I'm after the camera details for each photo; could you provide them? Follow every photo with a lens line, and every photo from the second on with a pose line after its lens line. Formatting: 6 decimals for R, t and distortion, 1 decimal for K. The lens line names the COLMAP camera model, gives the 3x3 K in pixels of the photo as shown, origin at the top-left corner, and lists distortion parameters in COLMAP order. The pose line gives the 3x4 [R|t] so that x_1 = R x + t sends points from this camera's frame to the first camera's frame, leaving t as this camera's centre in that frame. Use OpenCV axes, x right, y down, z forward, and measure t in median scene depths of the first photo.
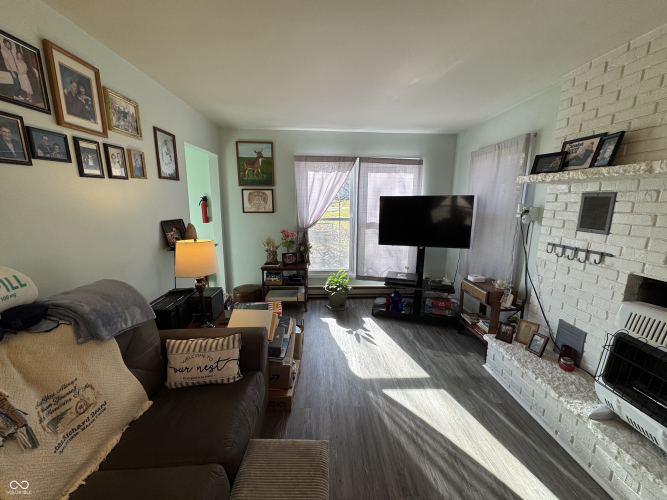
lens RADIAL K [[264.8, 0, 332.7], [0, 264.8, 250.1], [0, 0, 1]] dist [-0.000883, 0.000055]
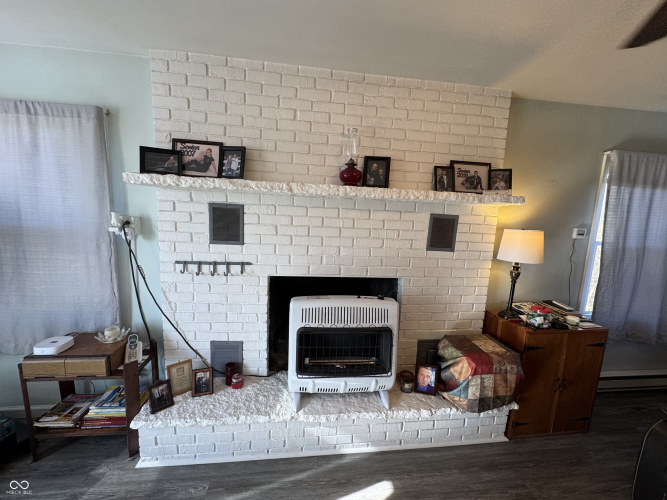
lens RADIAL K [[264.8, 0, 332.7], [0, 264.8, 250.1], [0, 0, 1]] dist [-0.000883, 0.000055]
pose [[-0.070744, -0.148568, 0.986369, -0.016762], [0.140058, 0.977571, 0.157288, -0.127263], [-0.987613, 0.149276, -0.048349, 0.584807]]
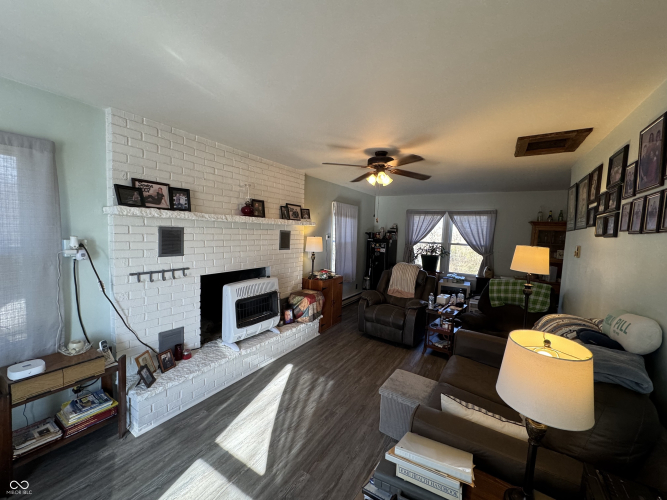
lens RADIAL K [[264.8, 0, 332.7], [0, 264.8, 250.1], [0, 0, 1]] dist [-0.000883, 0.000055]
pose [[-0.822180, -0.081548, 0.563356, -0.392350], [0.061215, 0.971278, 0.229937, -0.312928], [-0.565927, 0.223535, -0.793573, 1.405538]]
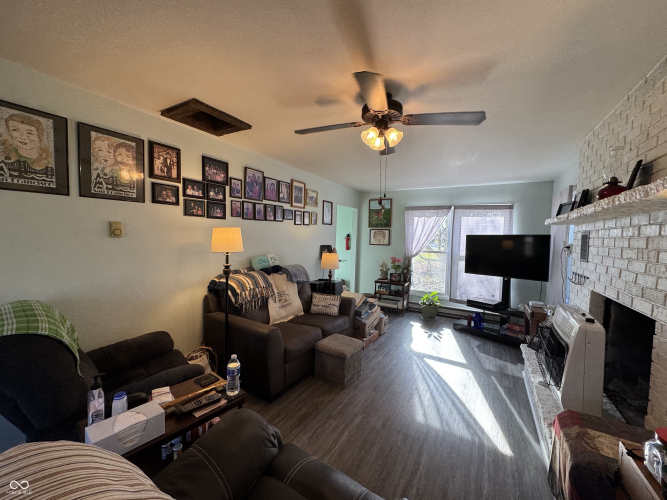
lens RADIAL K [[264.8, 0, 332.7], [0, 264.8, 250.1], [0, 0, 1]] dist [-0.000883, 0.000055]
pose [[0.836335, 0.040864, -0.546693, 0.571381], [-0.121006, 0.986383, -0.111386, 0.151684], [0.534697, 0.159310, 0.829891, -0.662771]]
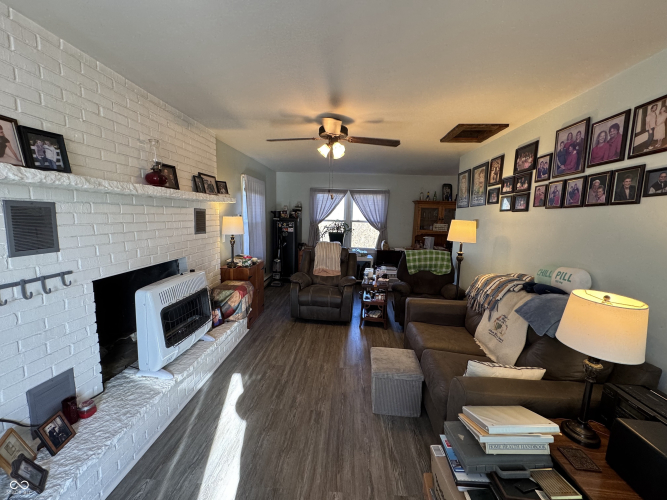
lens RADIAL K [[264.8, 0, 332.7], [0, 264.8, 250.1], [0, 0, 1]] dist [-0.000883, 0.000055]
pose [[-0.993435, -0.049975, 0.102901, 0.058089], [-0.015082, 0.948894, 0.315233, -0.287692], [-0.113396, 0.311612, -0.943419, 1.418443]]
